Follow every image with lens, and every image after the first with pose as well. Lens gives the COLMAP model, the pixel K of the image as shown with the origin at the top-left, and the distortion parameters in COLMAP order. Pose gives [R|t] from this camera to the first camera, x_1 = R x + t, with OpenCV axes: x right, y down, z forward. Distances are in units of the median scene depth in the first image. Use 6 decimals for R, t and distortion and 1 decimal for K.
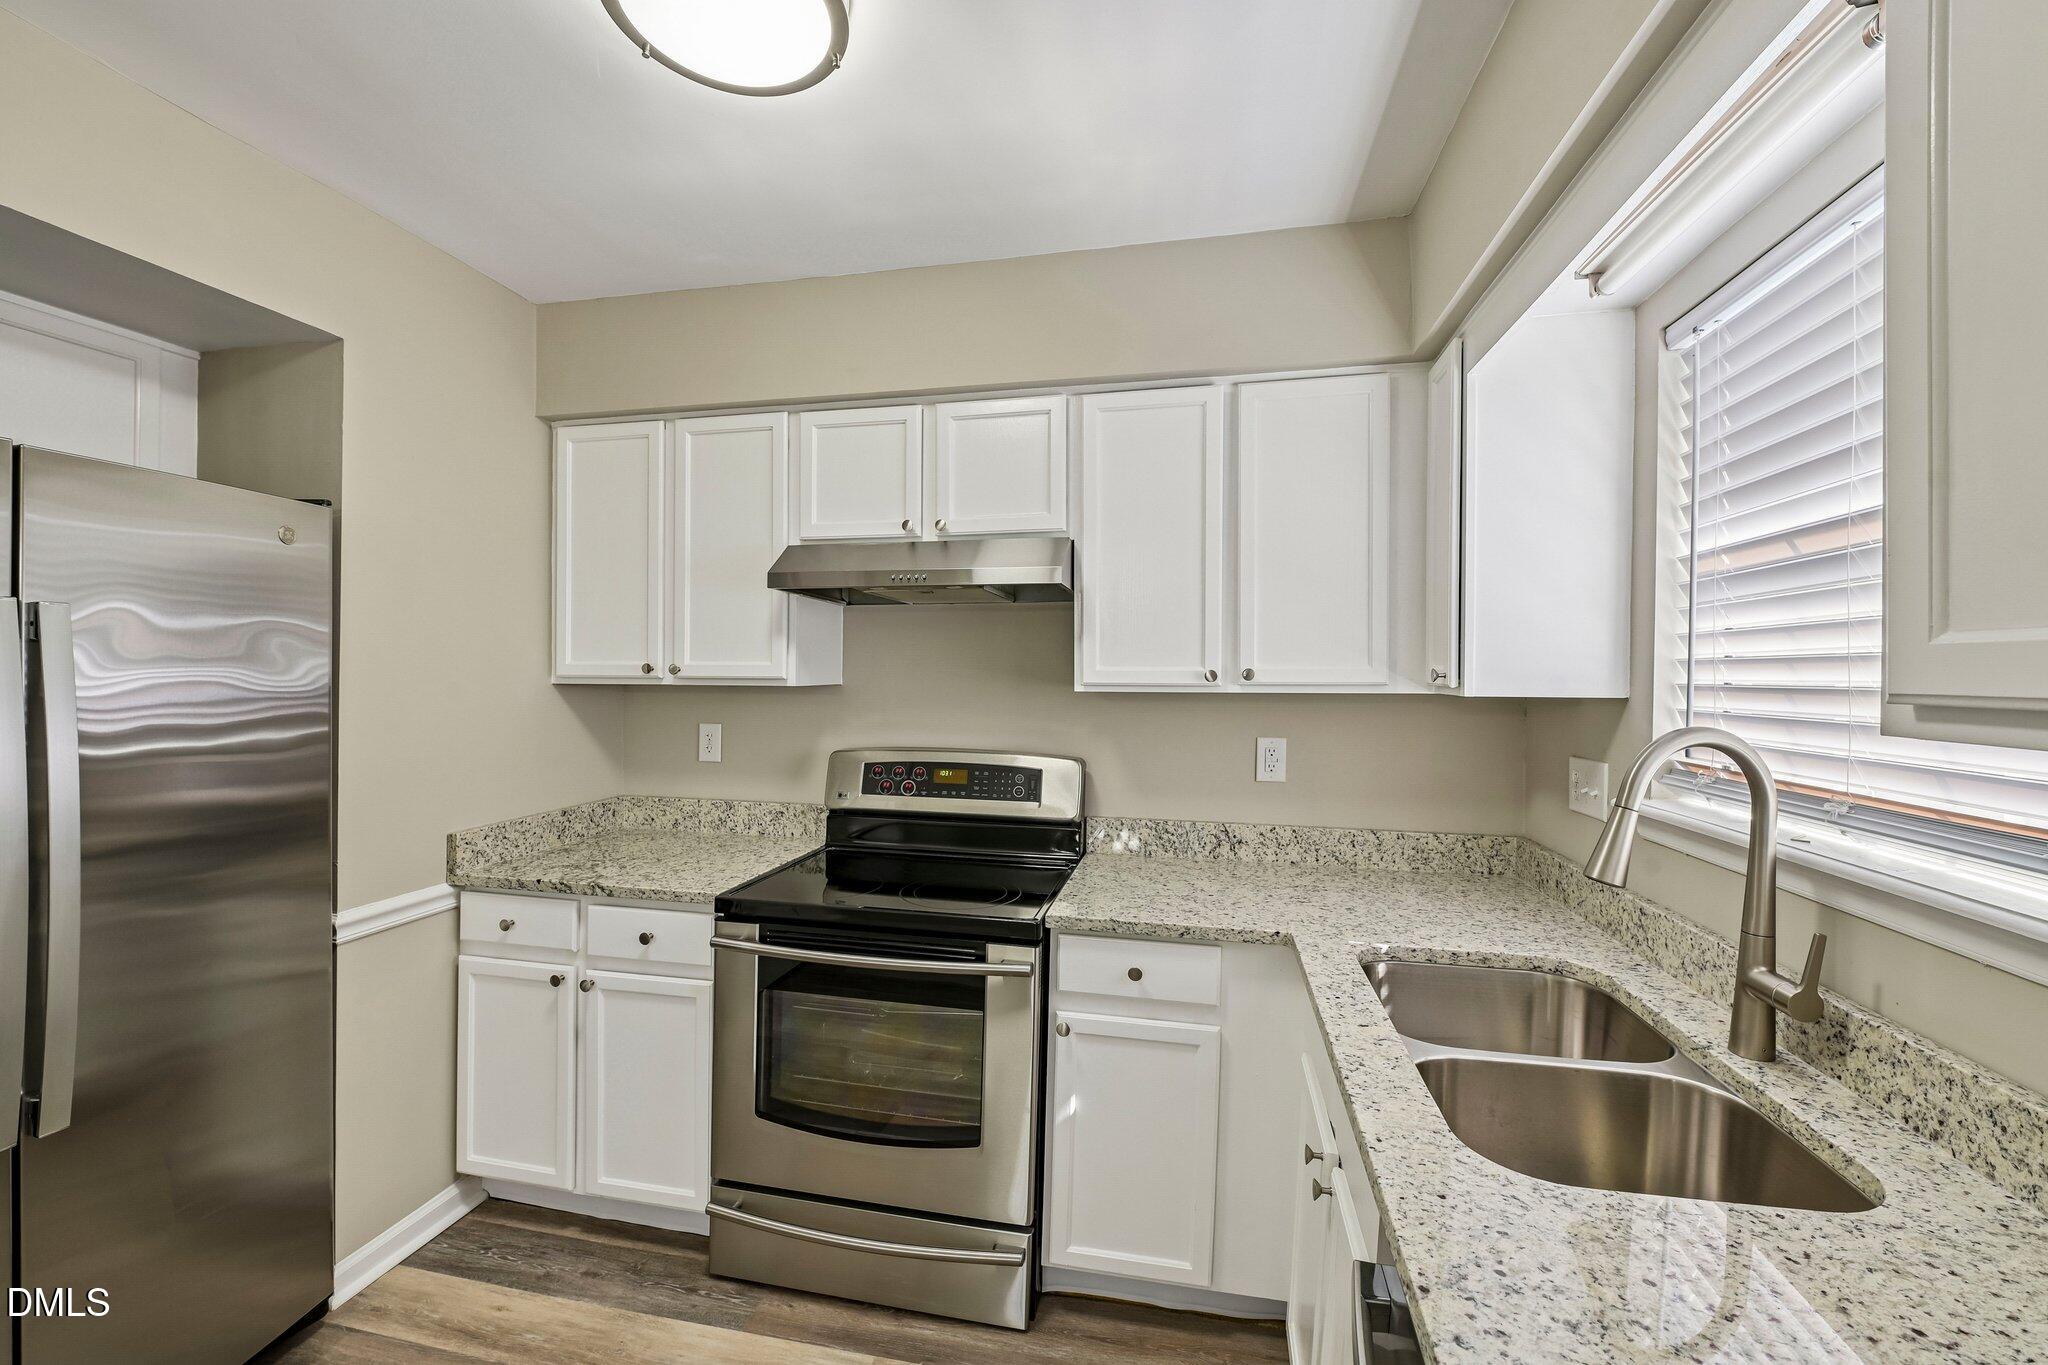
lens RADIAL K [[822.1, 0, 1024.0], [0, 822.1, 682.5], [0, 0, 1]] dist [-0.026385, 0.000243]
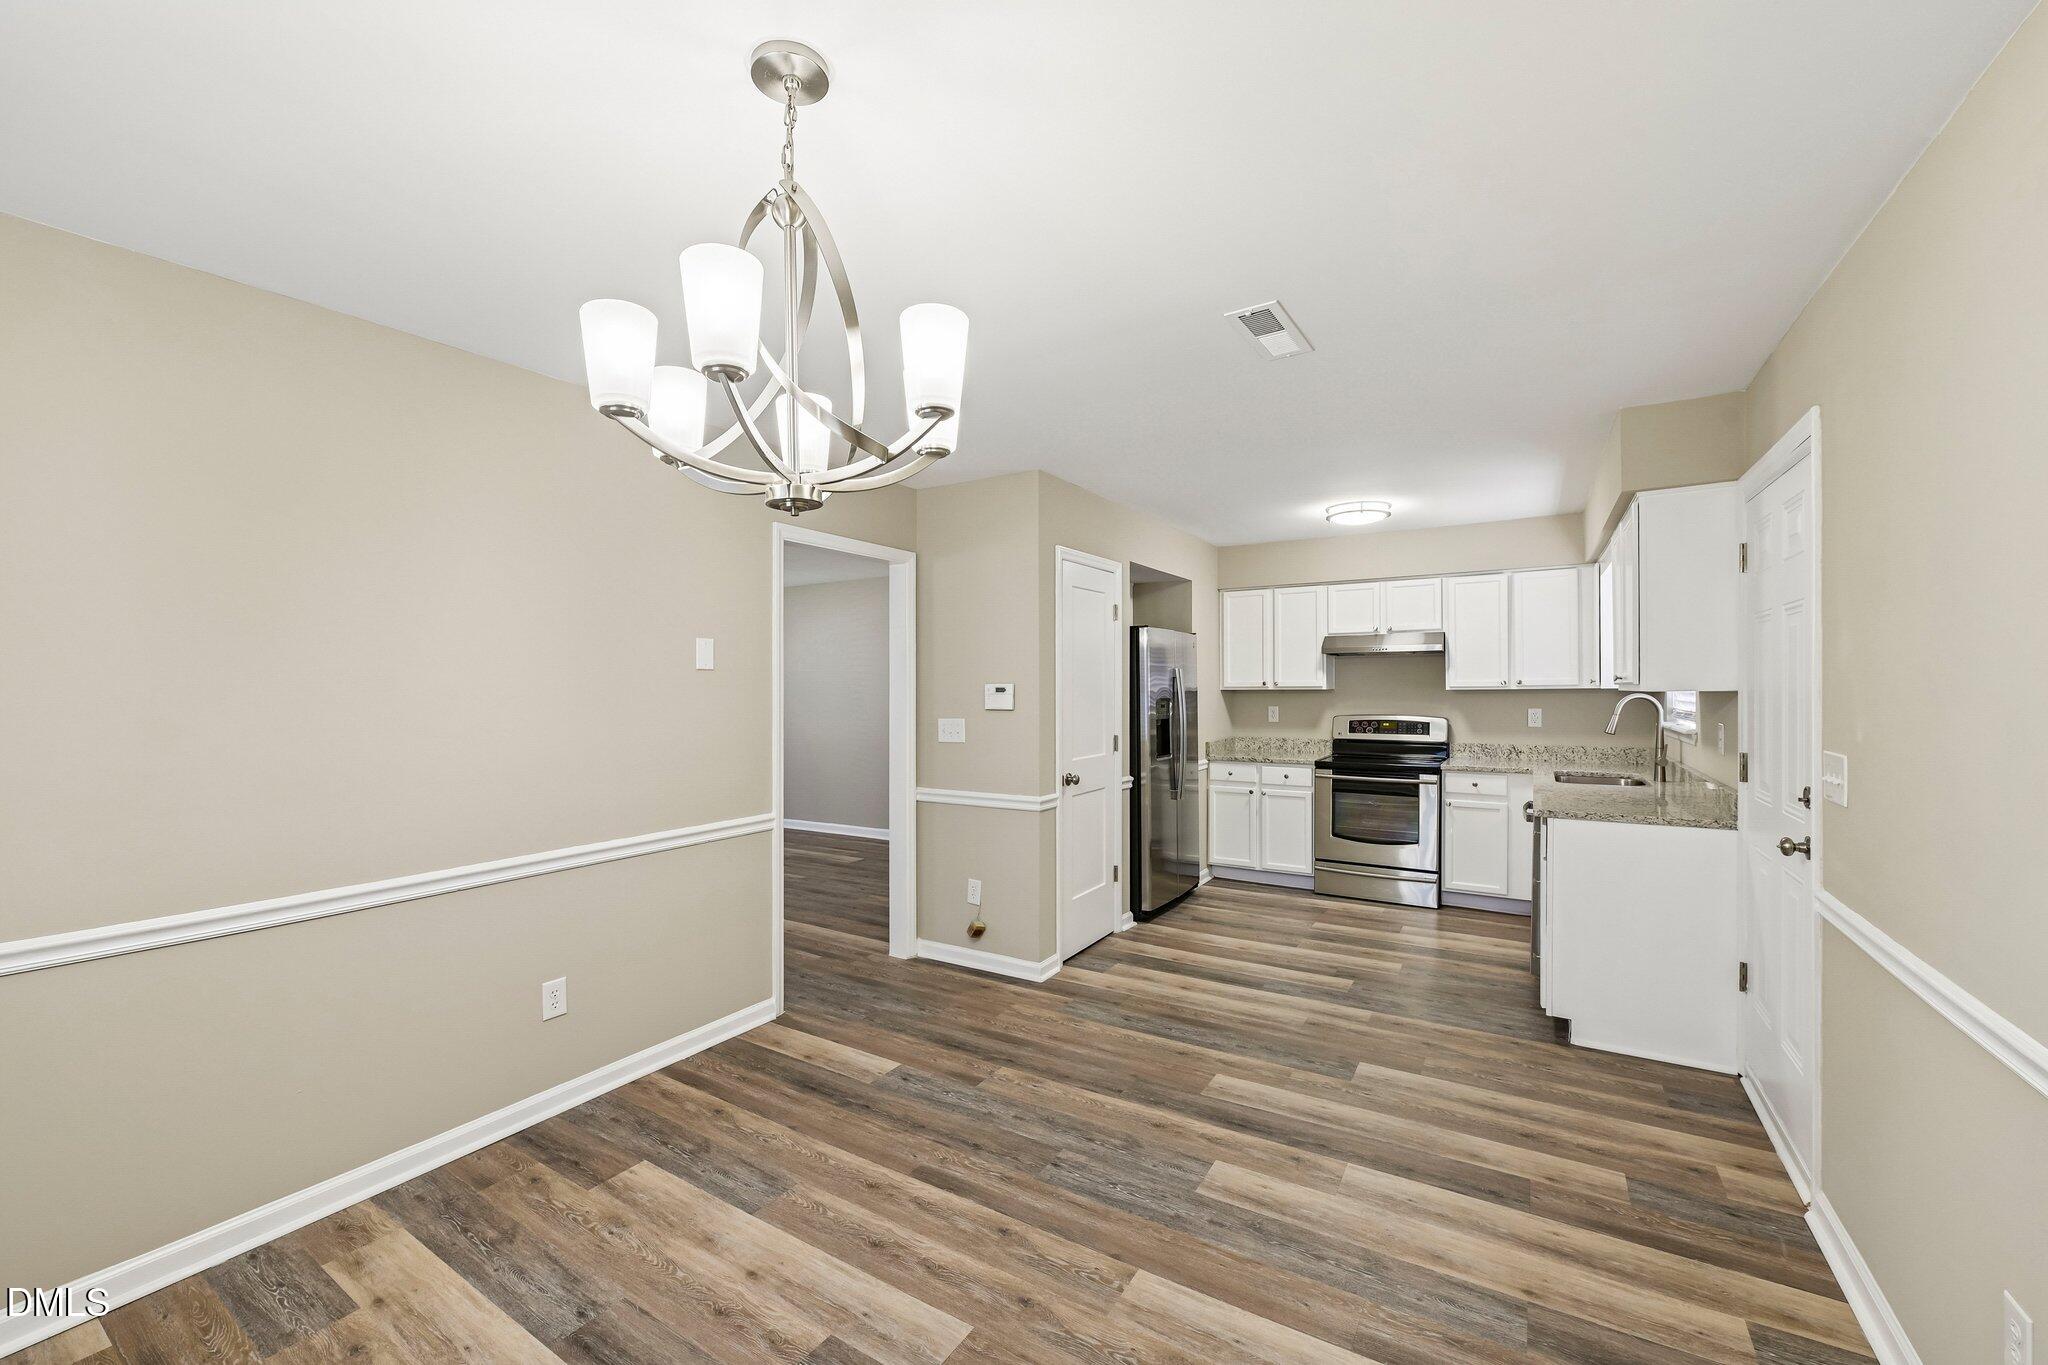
lens RADIAL K [[822.1, 0, 1024.0], [0, 822.1, 682.5], [0, 0, 1]] dist [-0.026385, 0.000243]
pose [[0.939190, -0.015960, -0.343026, -0.323654], [0.011495, 0.999821, -0.015047, 0.011979], [0.343205, 0.010189, 0.939205, -1.999223]]
